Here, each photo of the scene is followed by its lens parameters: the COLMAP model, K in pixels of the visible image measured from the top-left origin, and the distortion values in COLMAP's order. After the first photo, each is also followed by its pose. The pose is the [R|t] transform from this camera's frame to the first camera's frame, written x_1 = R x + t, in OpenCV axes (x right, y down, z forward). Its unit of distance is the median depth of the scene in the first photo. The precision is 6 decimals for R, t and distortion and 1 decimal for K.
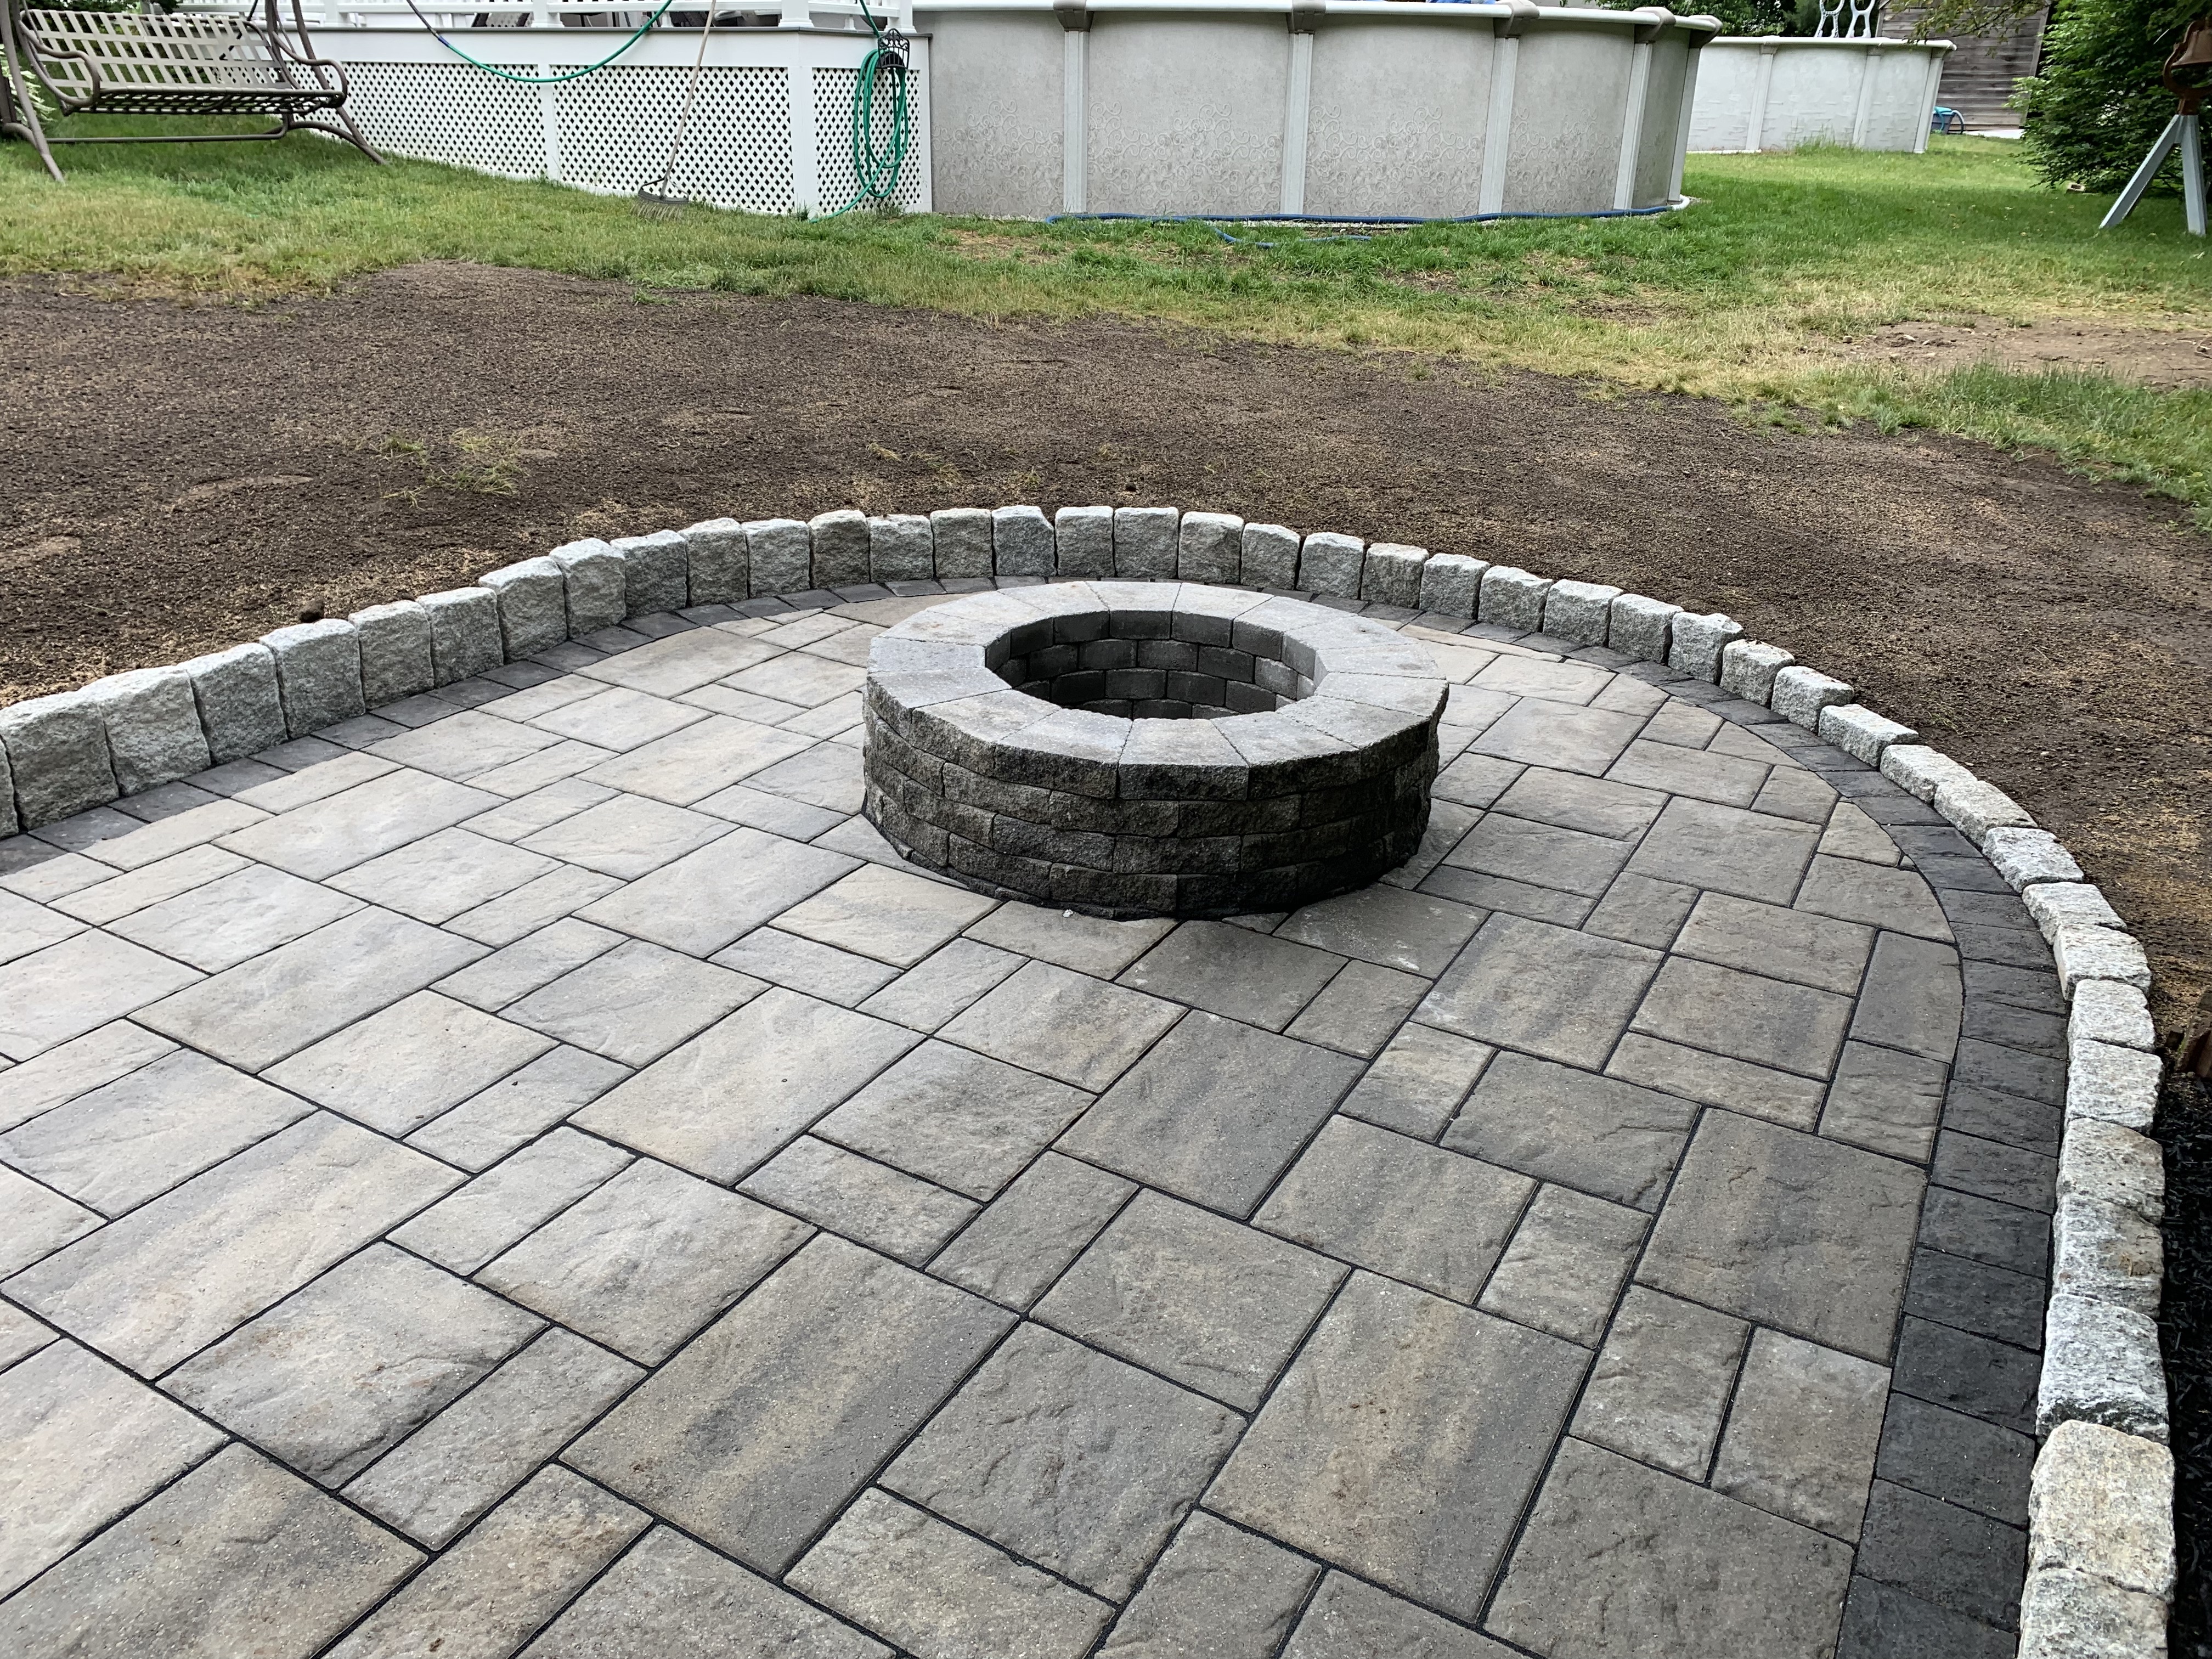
lens RADIAL K [[1682.6, 0, 1095.0], [0, 1682.6, 826.2], [0, 0, 1]] dist [0.036482, -0.037343]
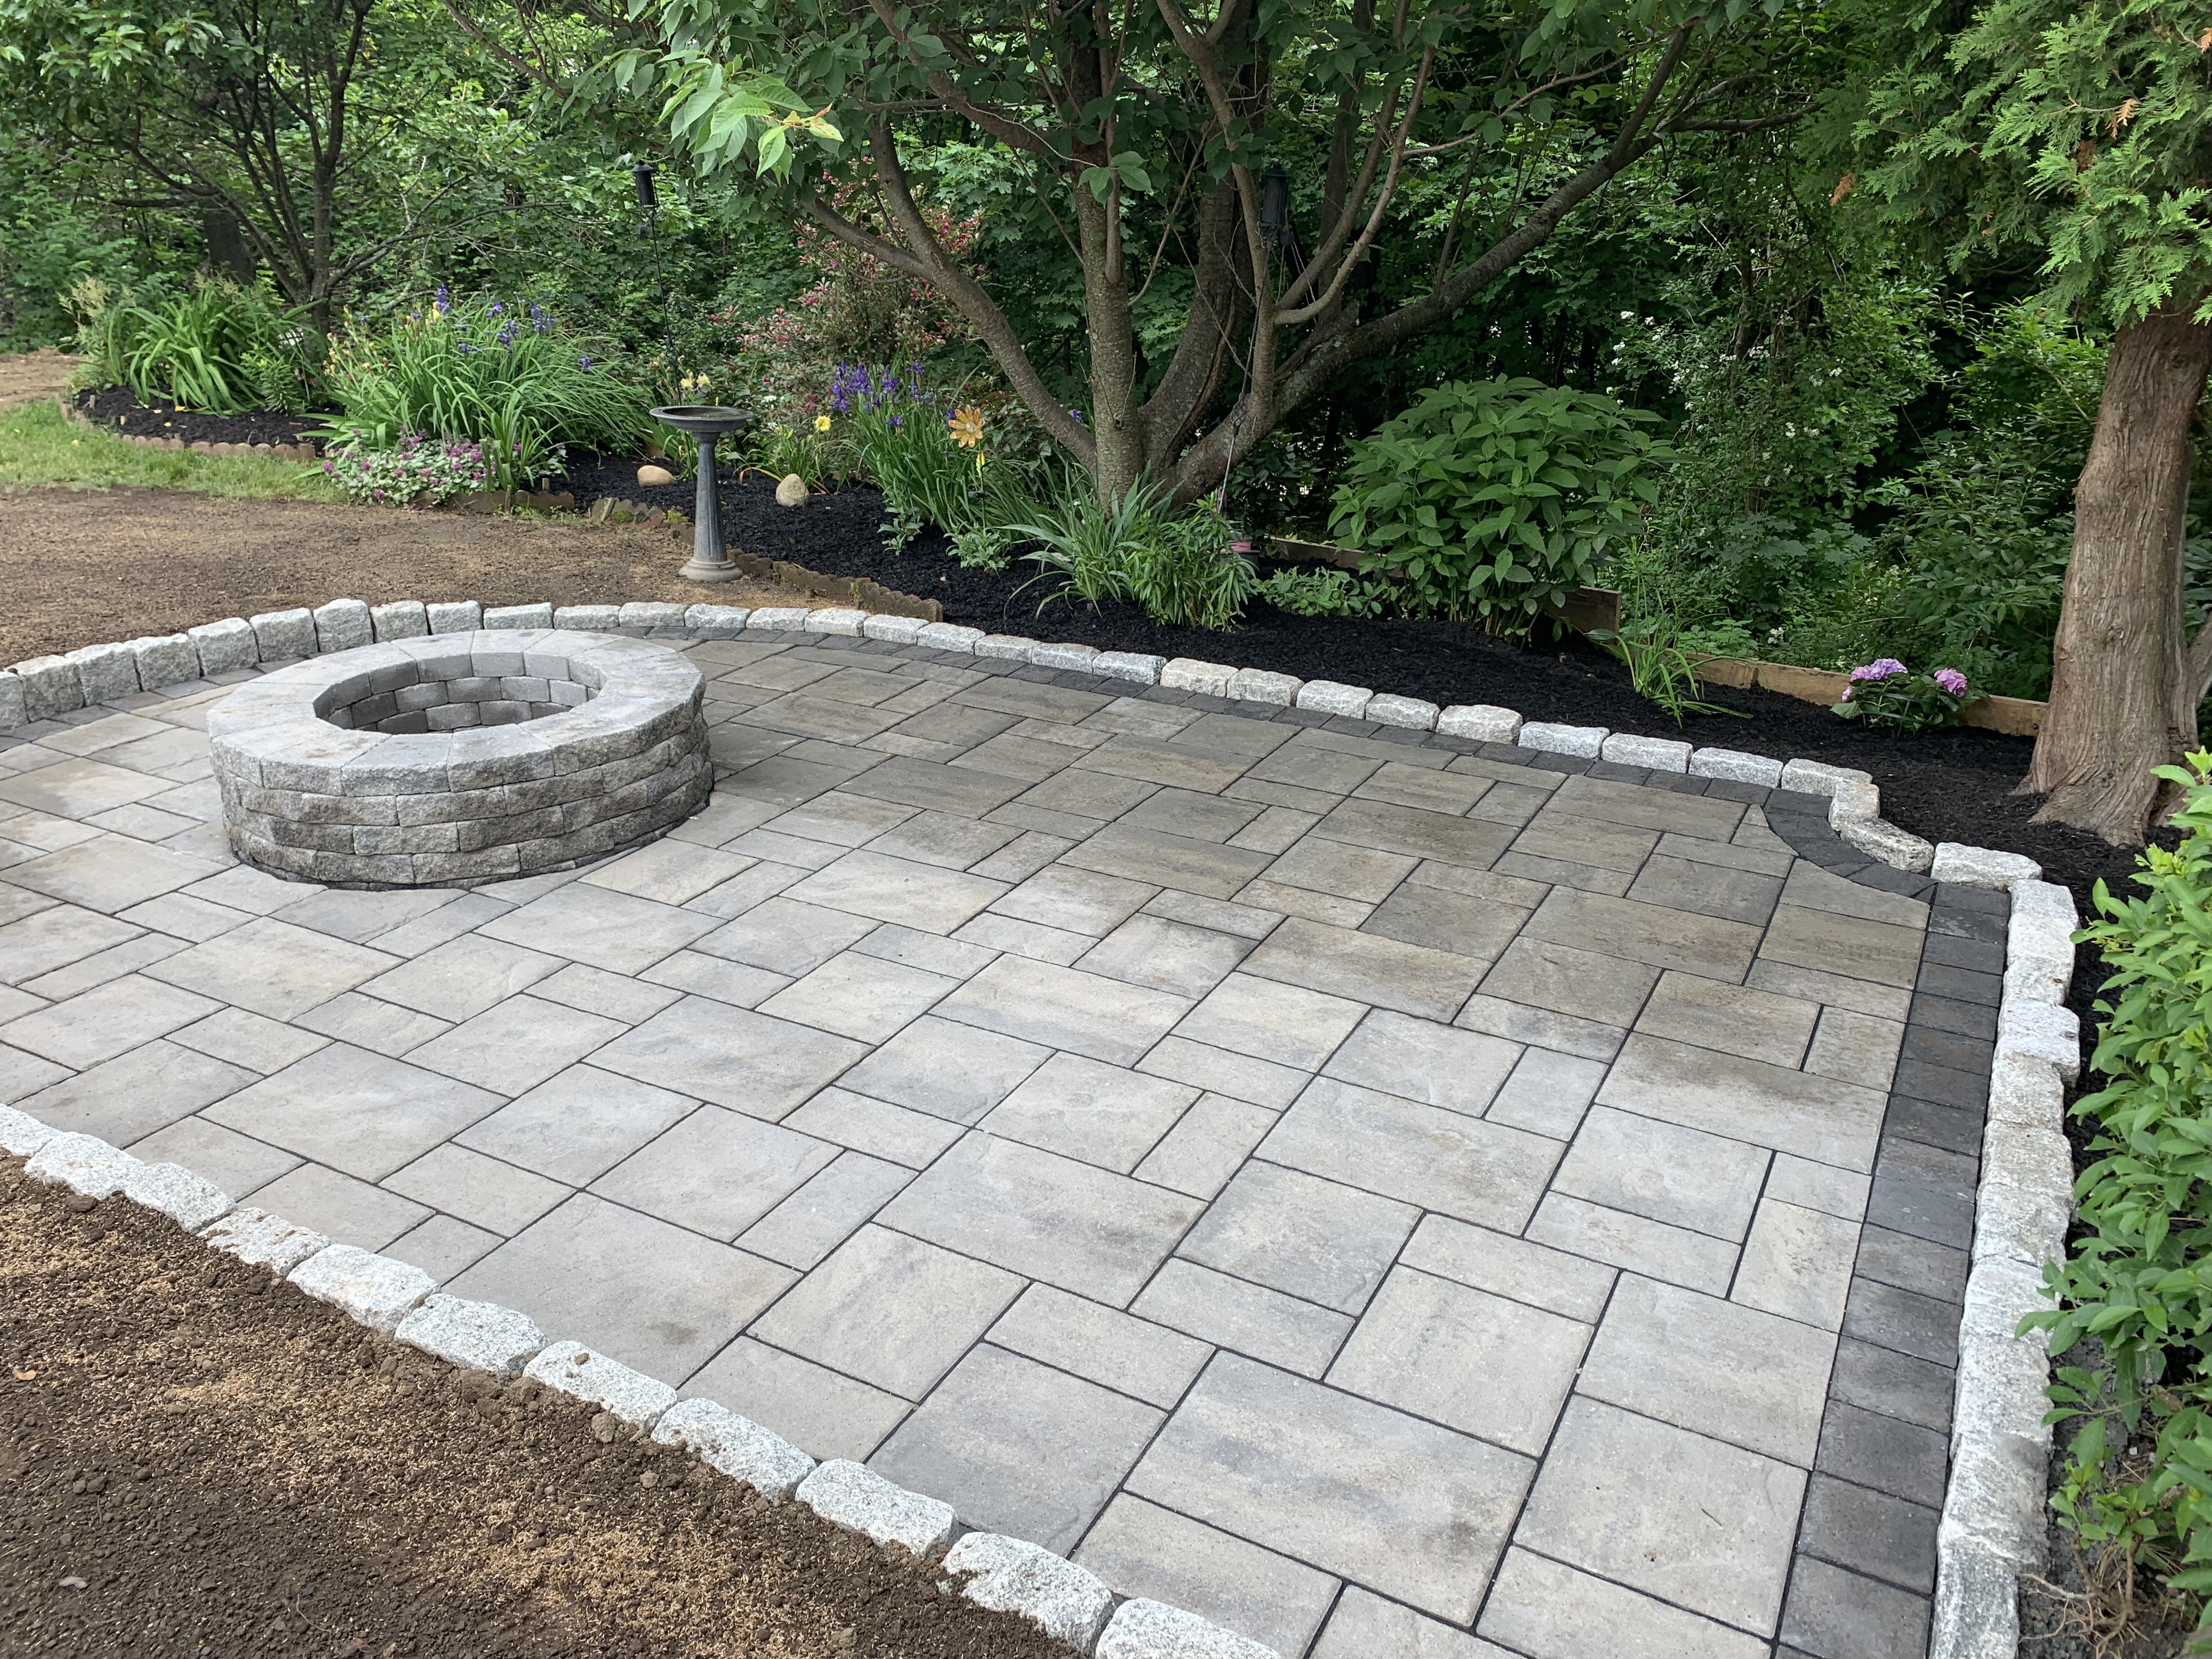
lens RADIAL K [[1682.6, 0, 1092.6], [0, 1682.6, 809.9], [0, 0, 1]] dist [0.036482, -0.037343]
pose [[-0.020729, -0.394637, 0.918603, -1.347969], [0.404753, 0.836827, 0.368639, -0.347121], [-0.914191, 0.379449, 0.142384, 0.496476]]
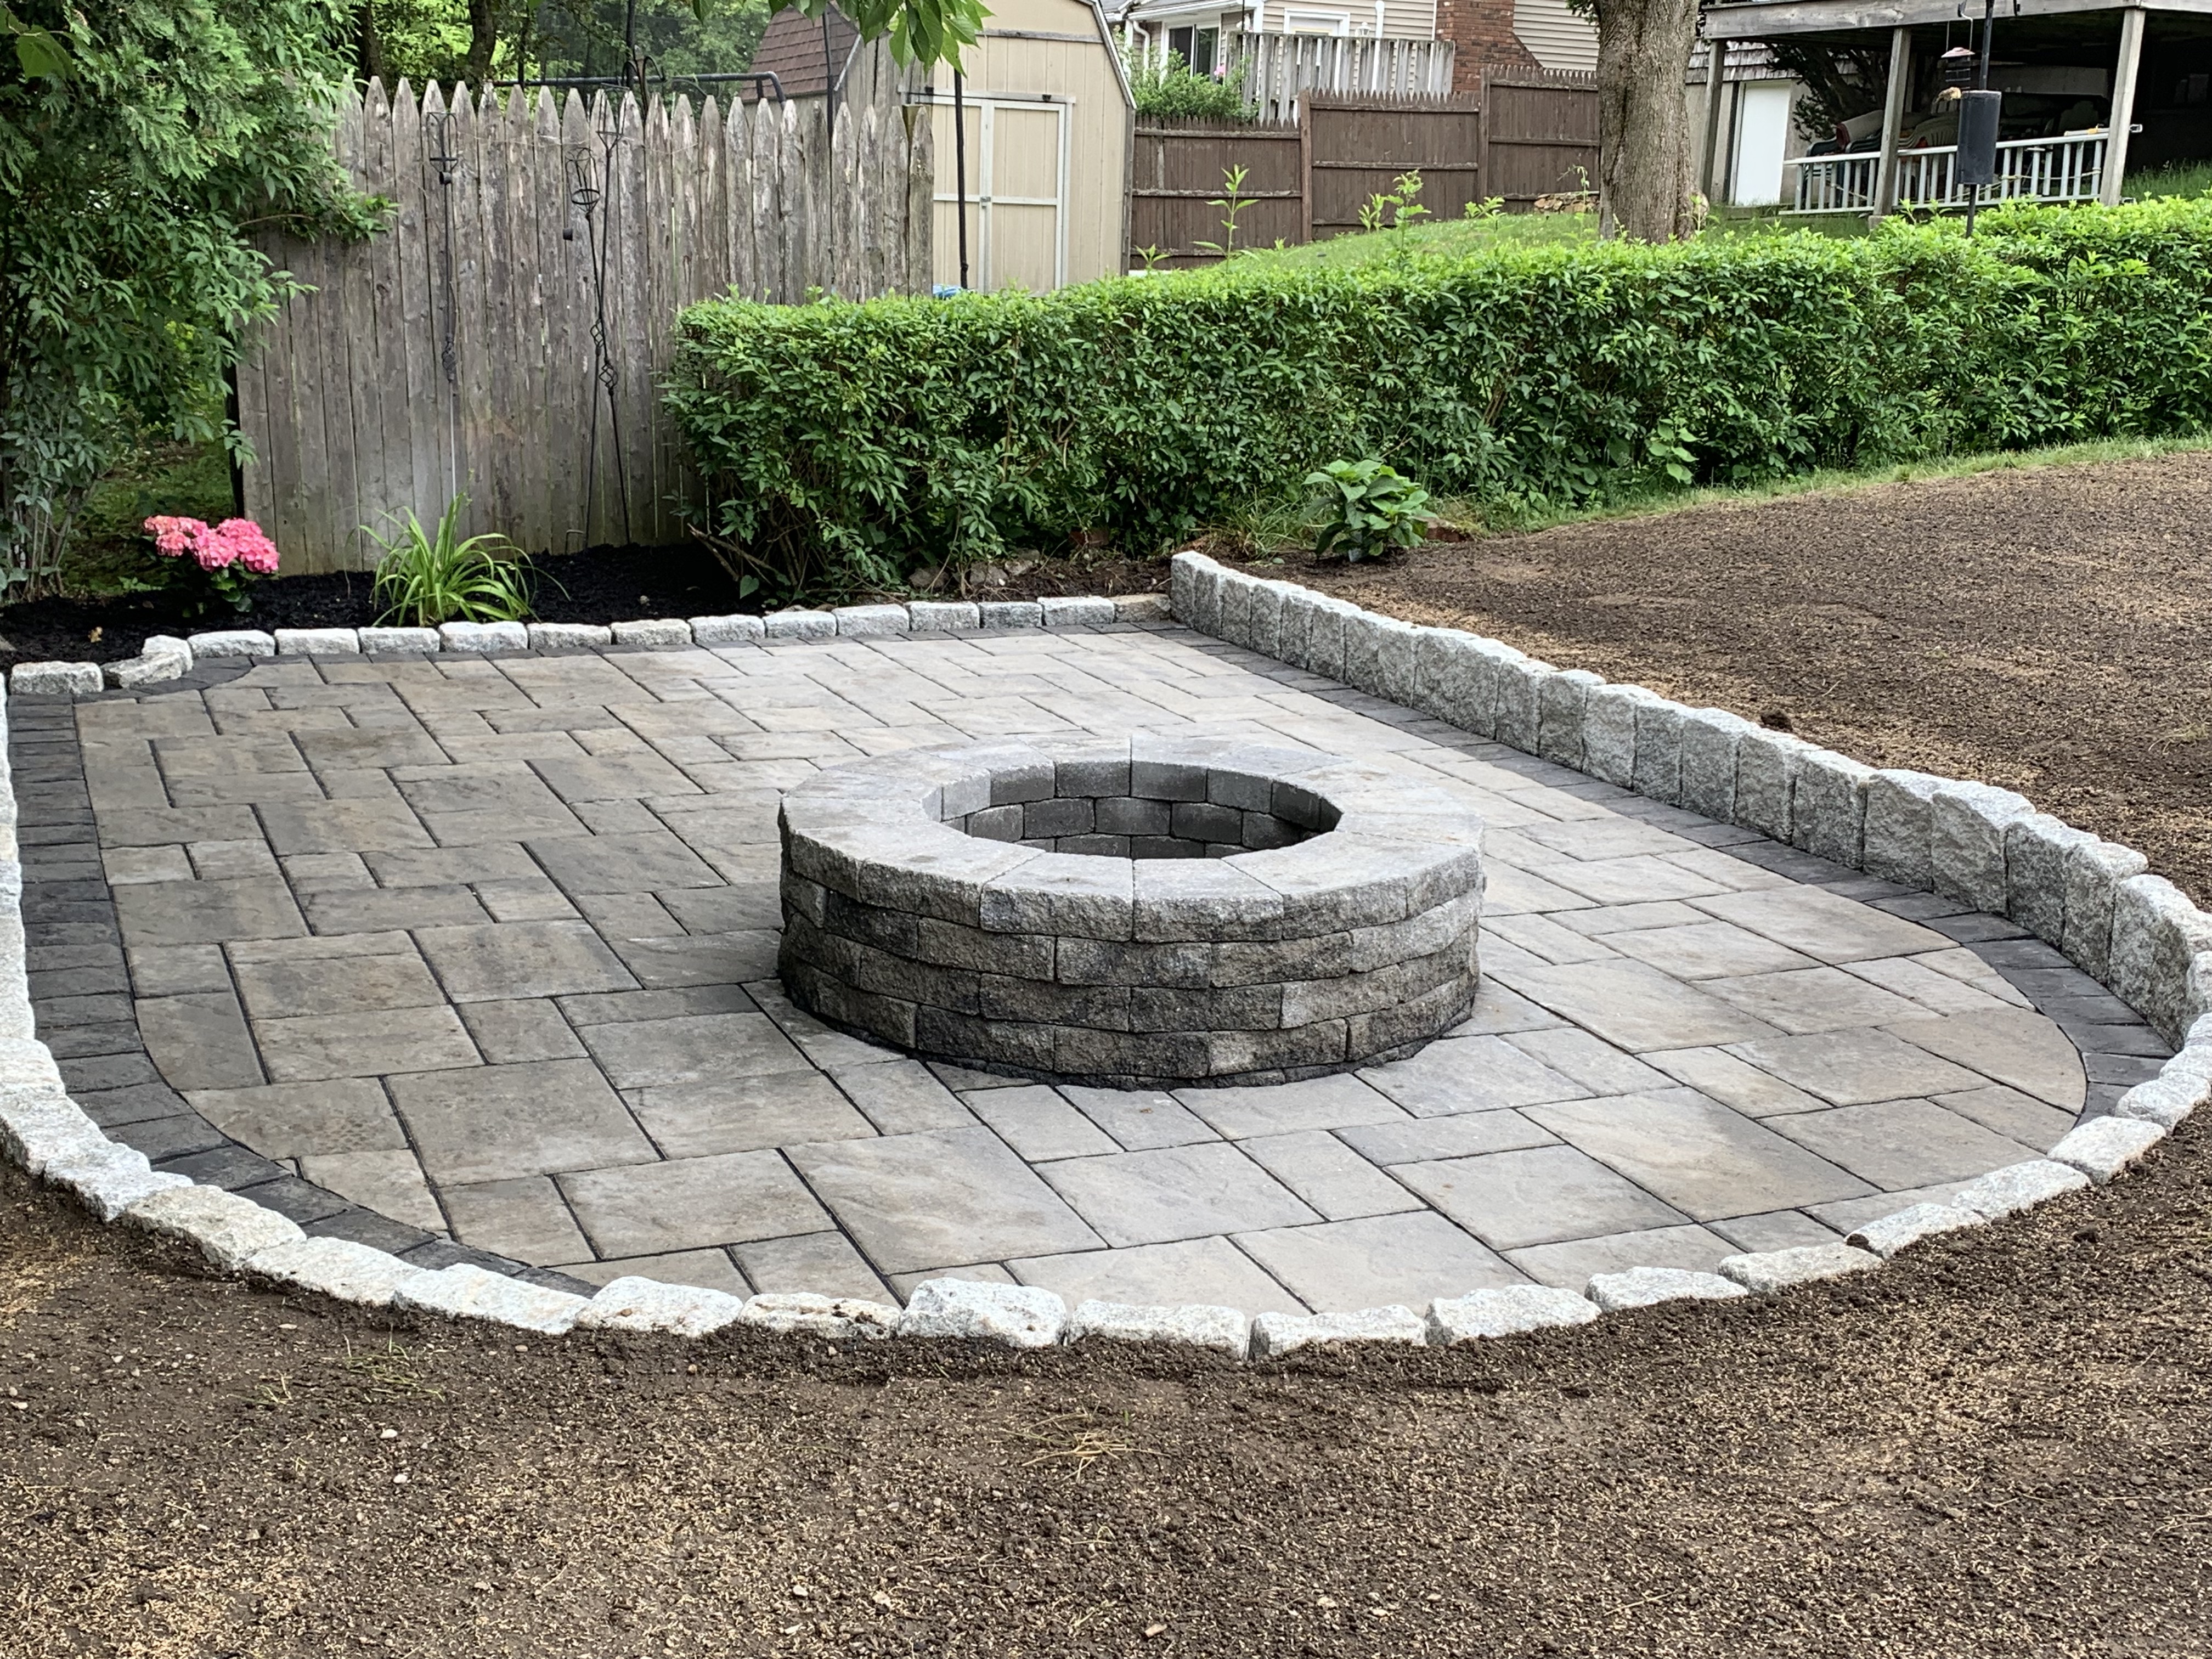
lens RADIAL K [[2631.7, 0, 1109.7], [0, 2631.7, 814.1], [0, 0, 1]] dist [0.064609, 0.000000]
pose [[-0.606038, 0.133493, -0.784154, 1.220803], [-0.364727, 0.829443, 0.423083, -0.738761], [0.706889, 0.542406, -0.453985, 1.830750]]
